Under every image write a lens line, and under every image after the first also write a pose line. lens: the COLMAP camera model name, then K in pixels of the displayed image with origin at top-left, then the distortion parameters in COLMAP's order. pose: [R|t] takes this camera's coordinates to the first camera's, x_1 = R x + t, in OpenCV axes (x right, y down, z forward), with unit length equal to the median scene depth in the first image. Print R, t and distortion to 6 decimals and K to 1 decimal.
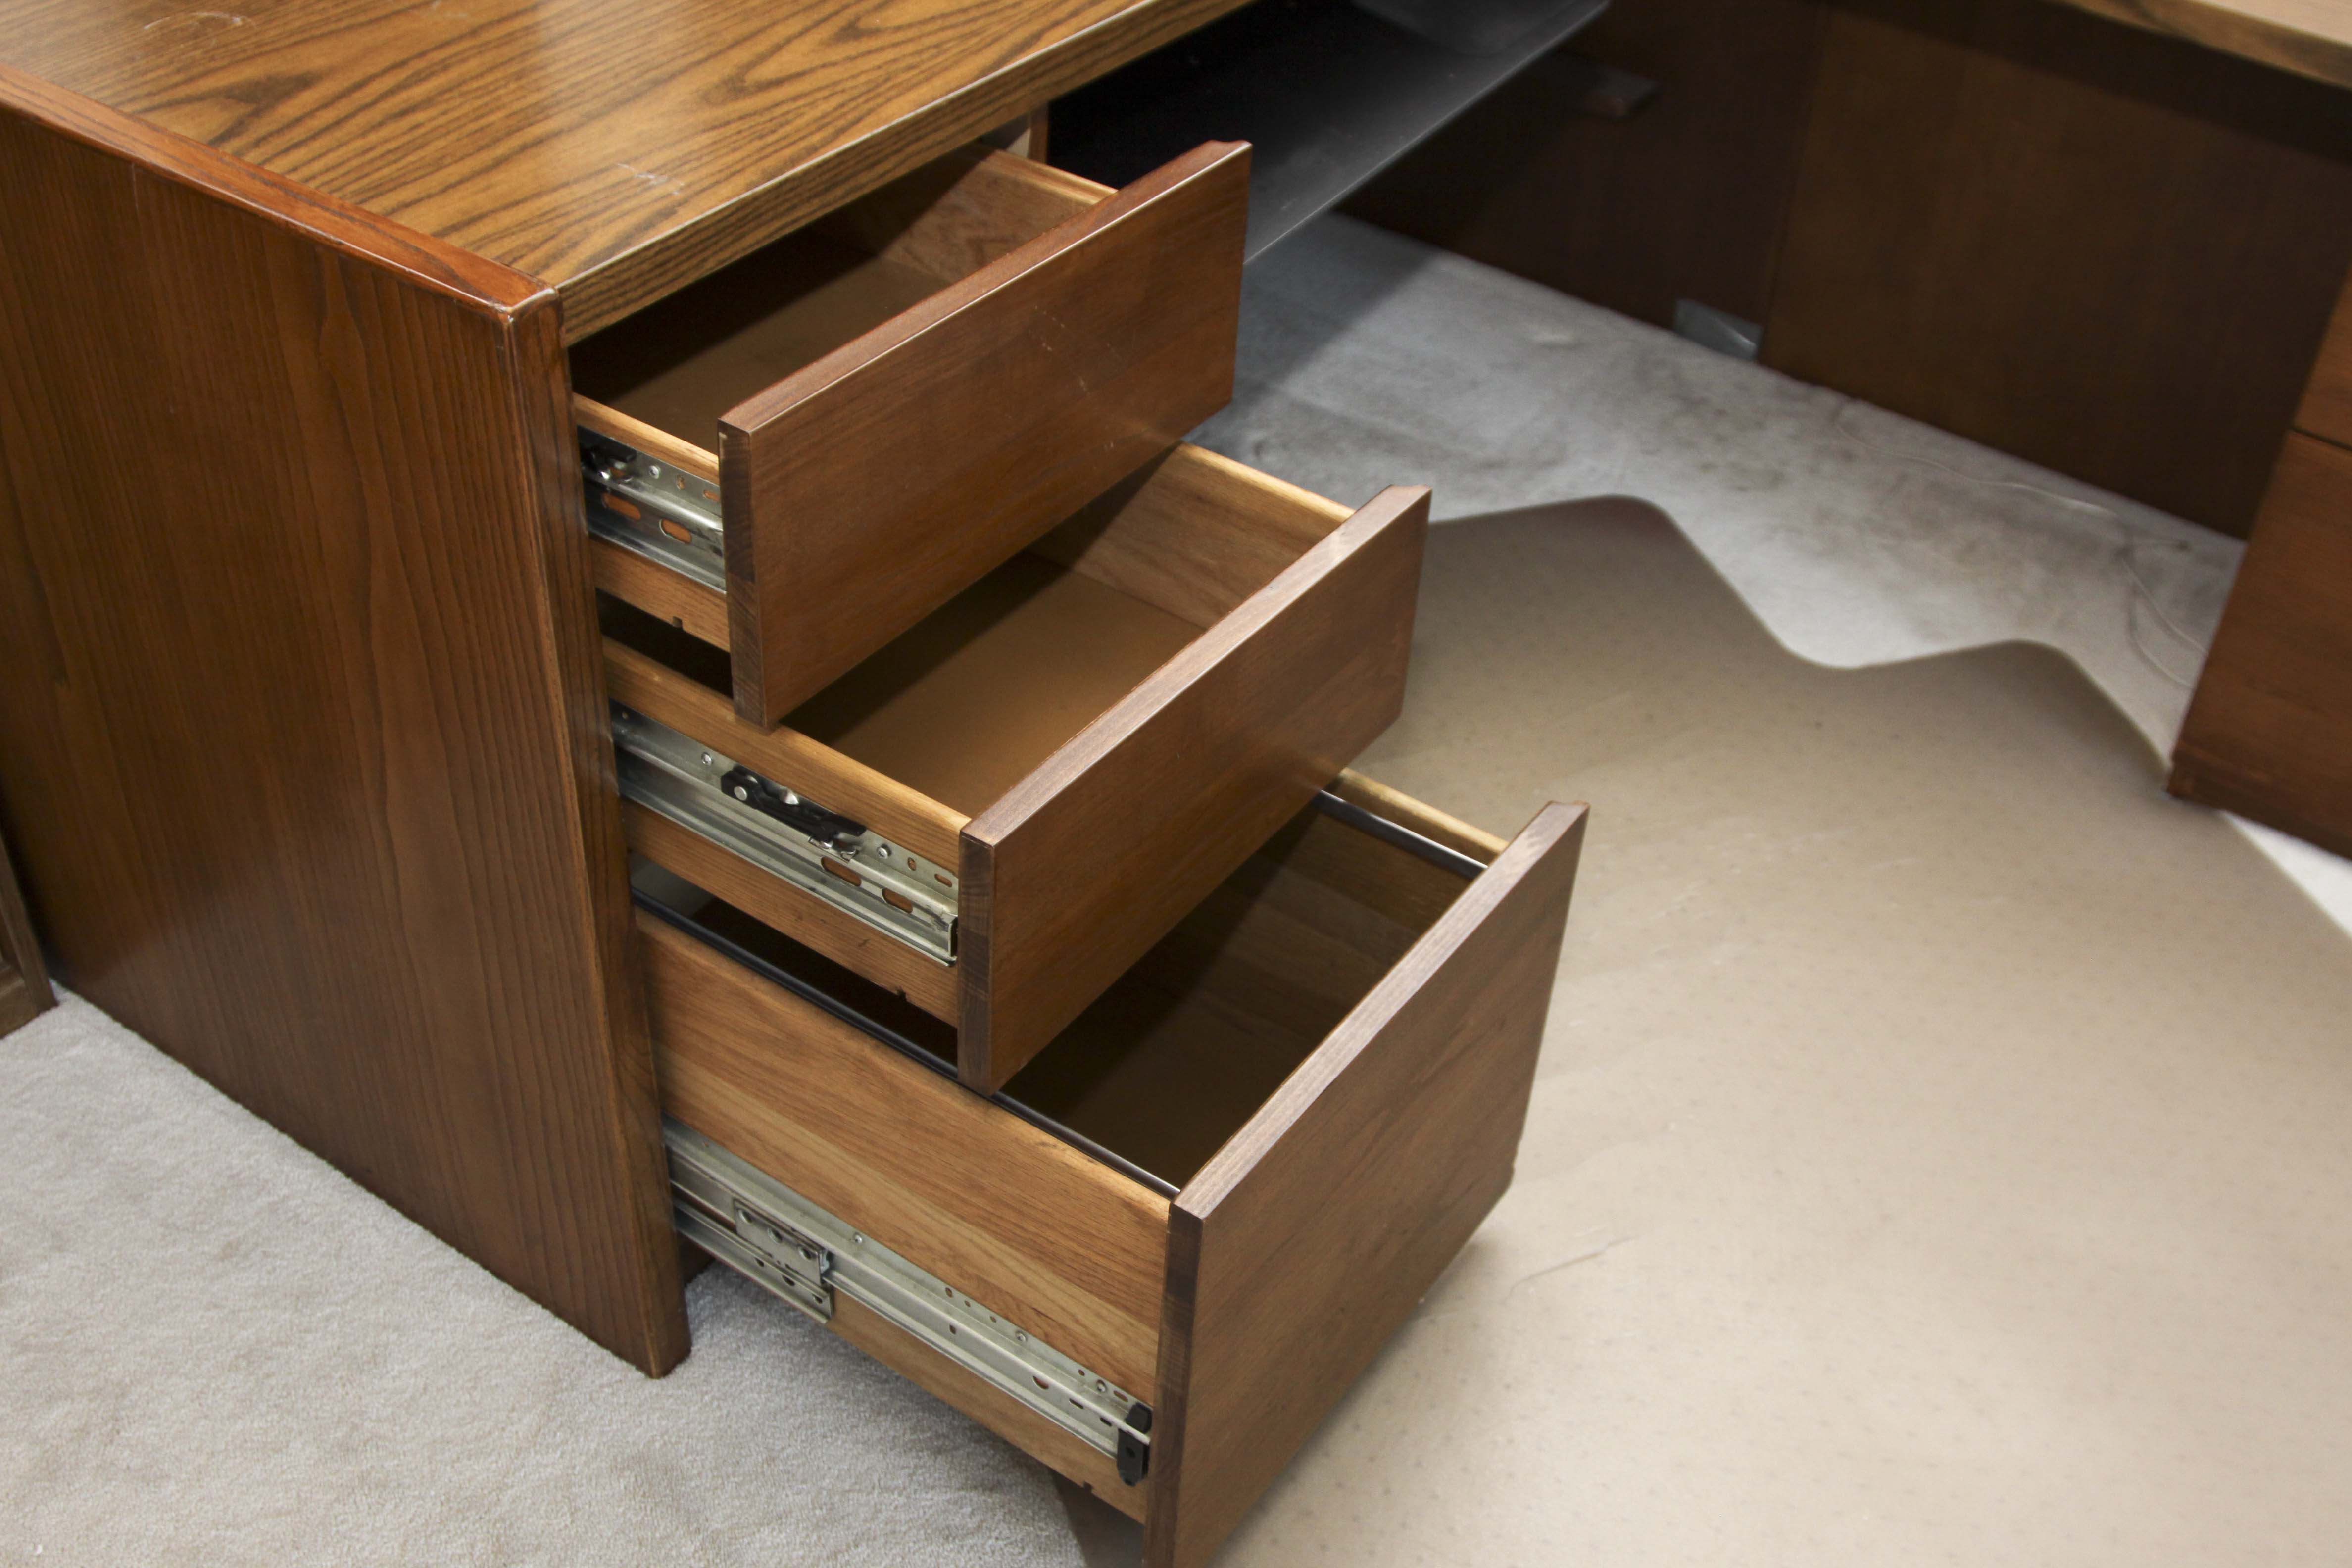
lens RADIAL K [[2510.5, 0, 1216.5], [0, 2510.5, 793.1], [0, 0, 1]] dist [-0.155089, 0.131799]
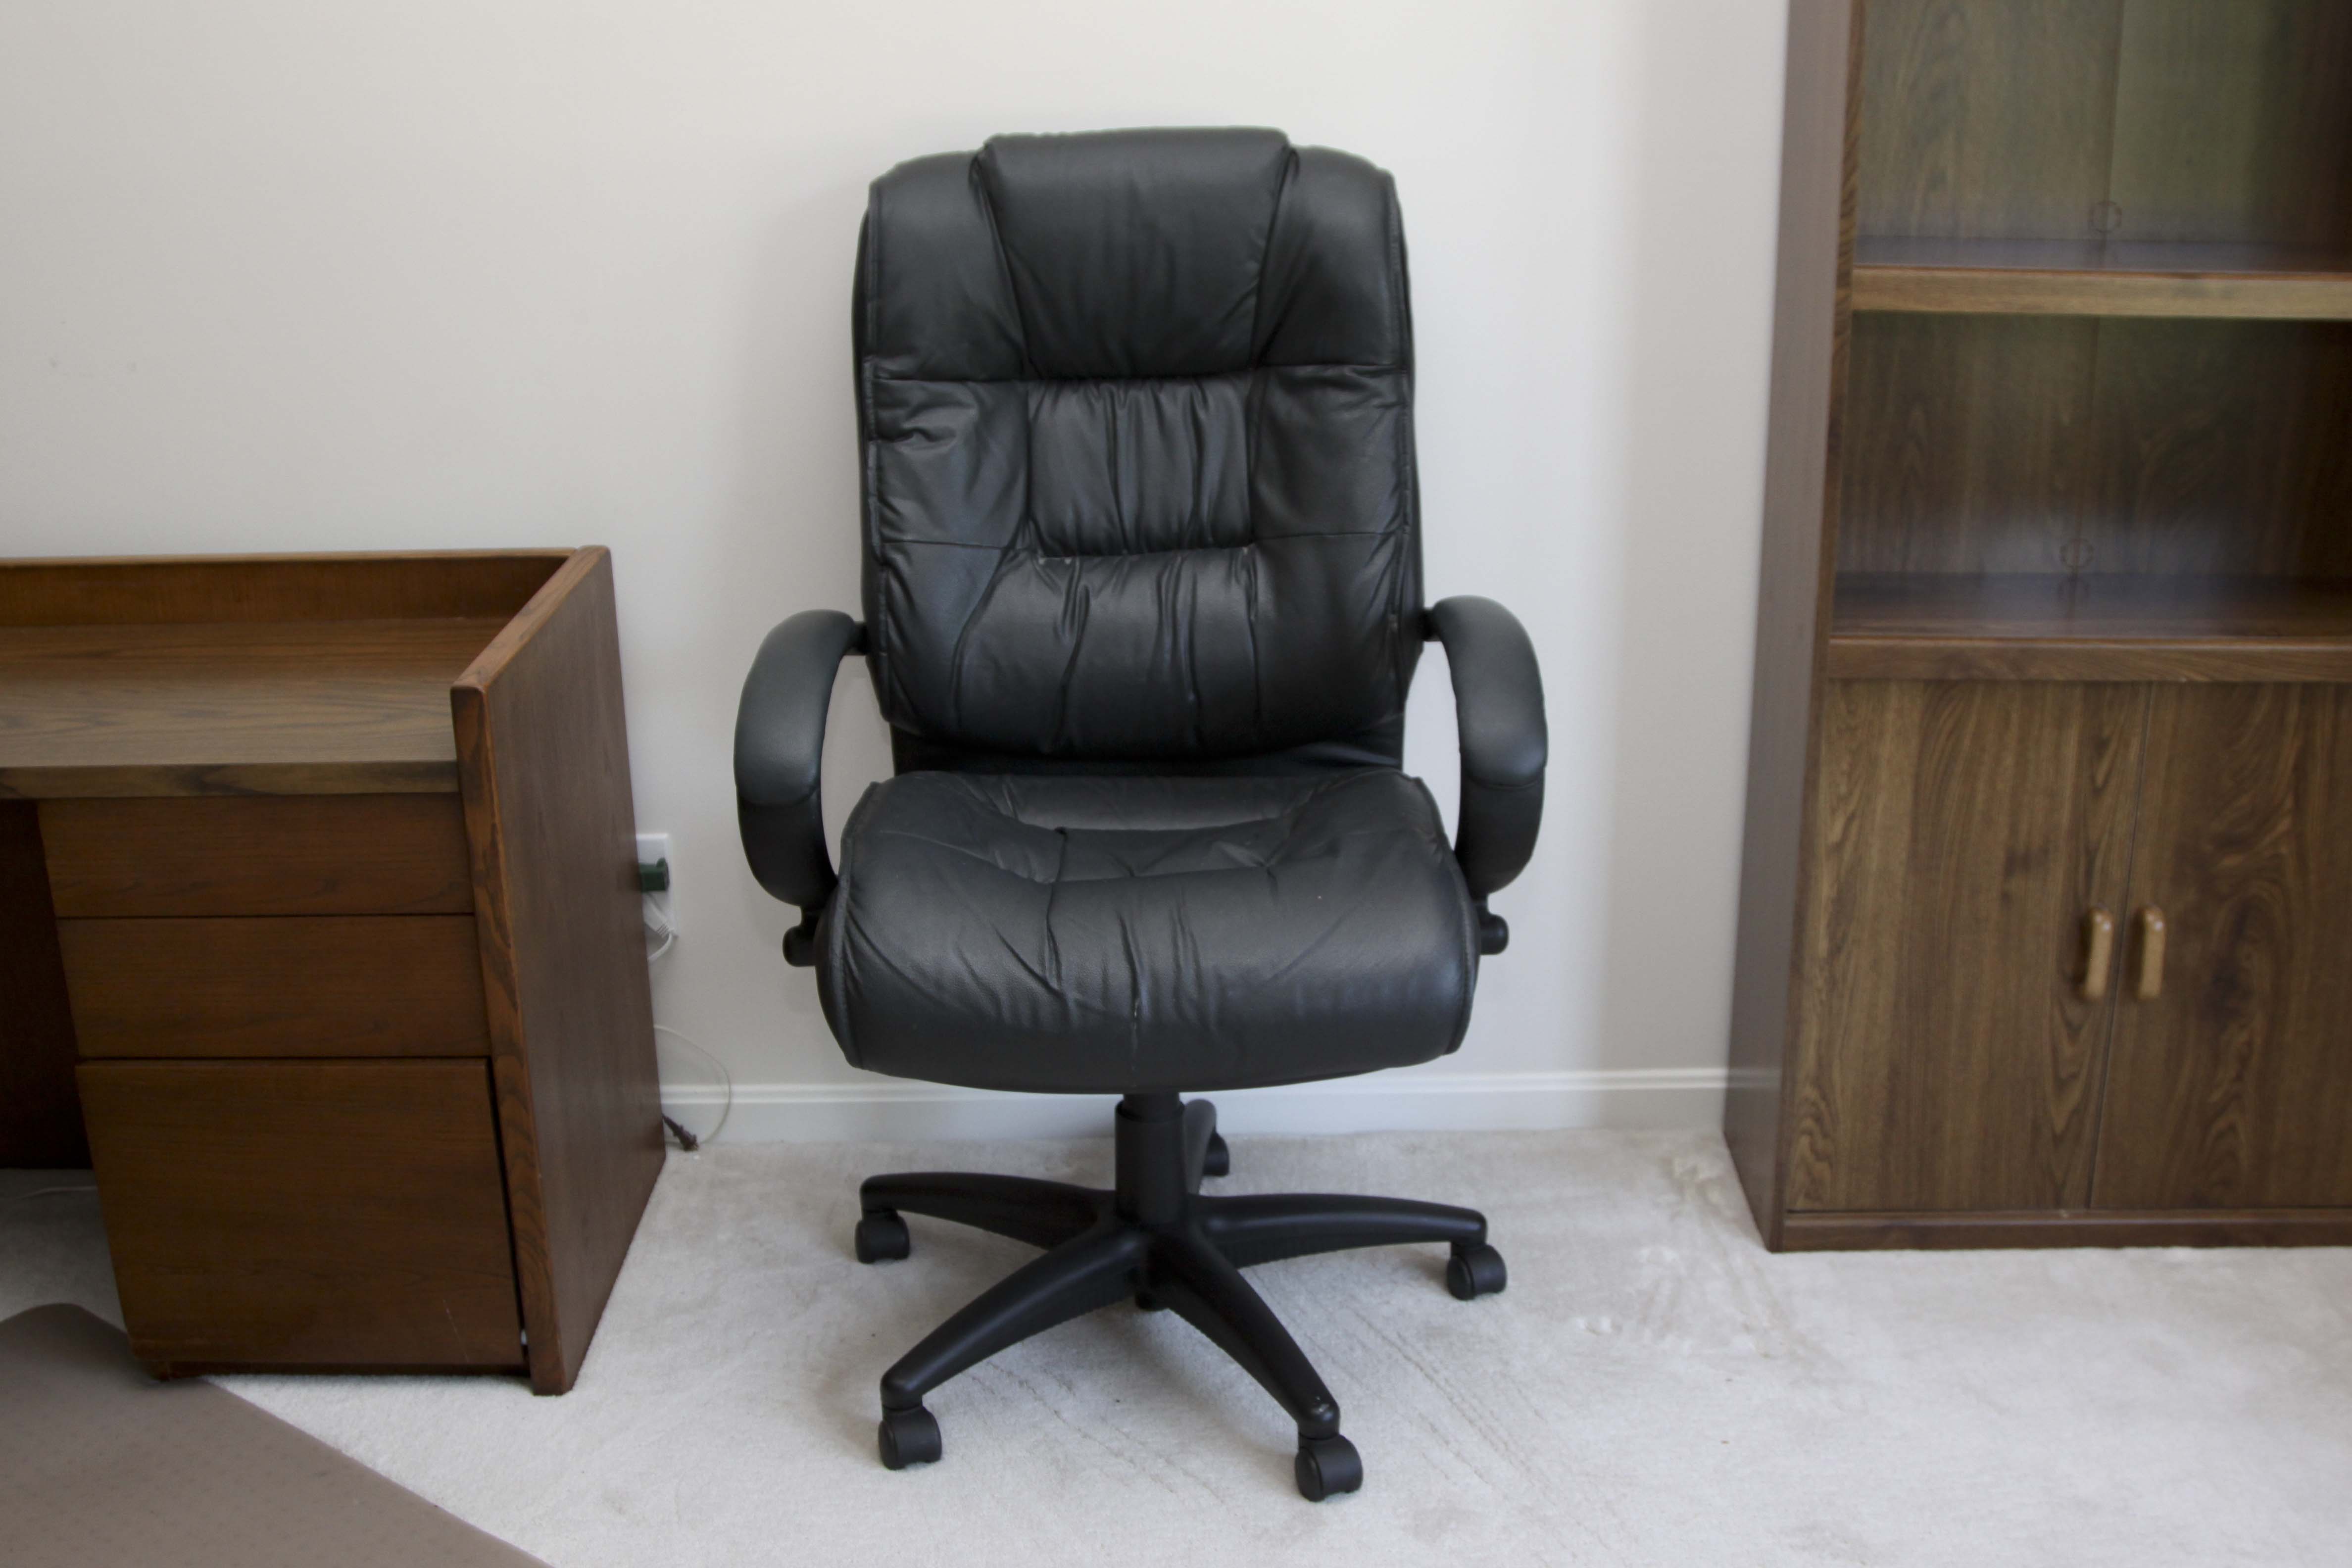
lens RADIAL K [[2513.2, 0, 1204.5], [0, 2513.2, 785.7], [0, 0, 1]] dist [-0.157045, 0.154334]
pose [[0.823352, -0.248065, 0.510447, 0.242780], [0.401290, 0.890473, -0.214533, 0.178151], [-0.401321, 0.381474, 0.832718, -0.259196]]
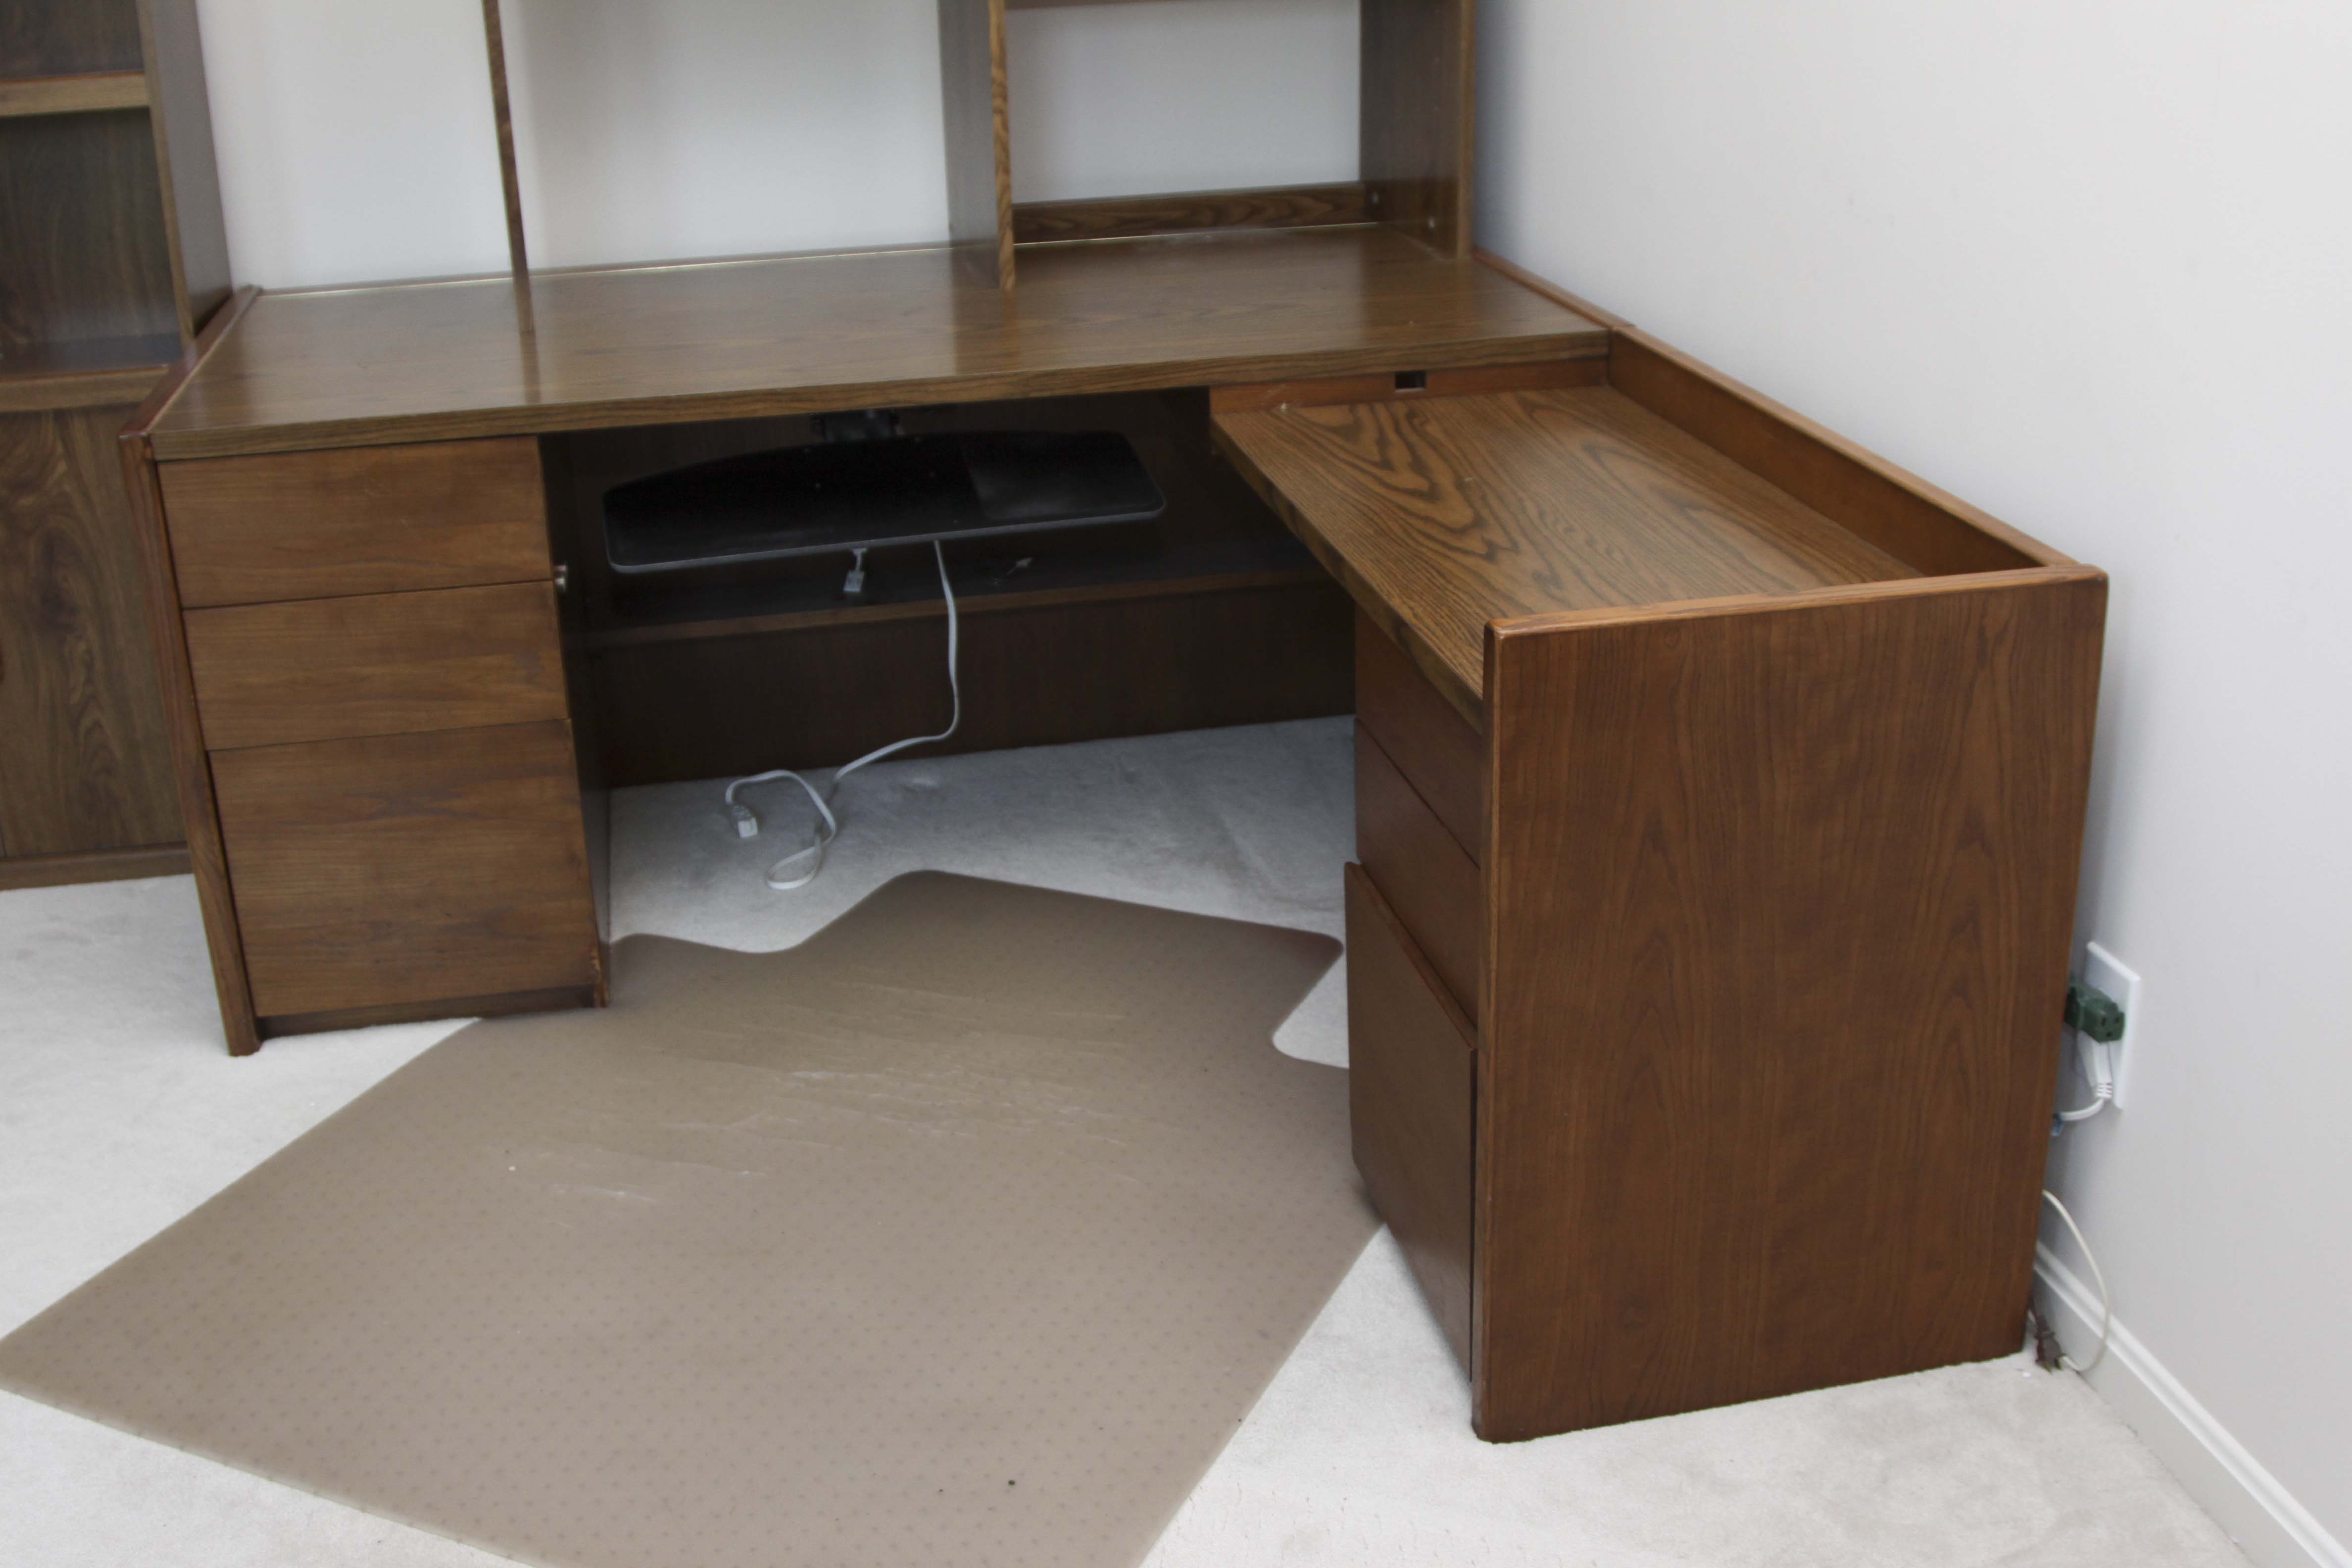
lens RADIAL K [[2510.5, 0, 1216.5], [0, 2510.5, 793.1], [0, 0, 1]] dist [-0.155089, 0.131799]
pose [[0.723015, 0.187652, -0.664858, 0.972779], [-0.384247, 0.909032, -0.161289, 0.044028], [0.574111, 0.372084, 0.729349, 0.003210]]
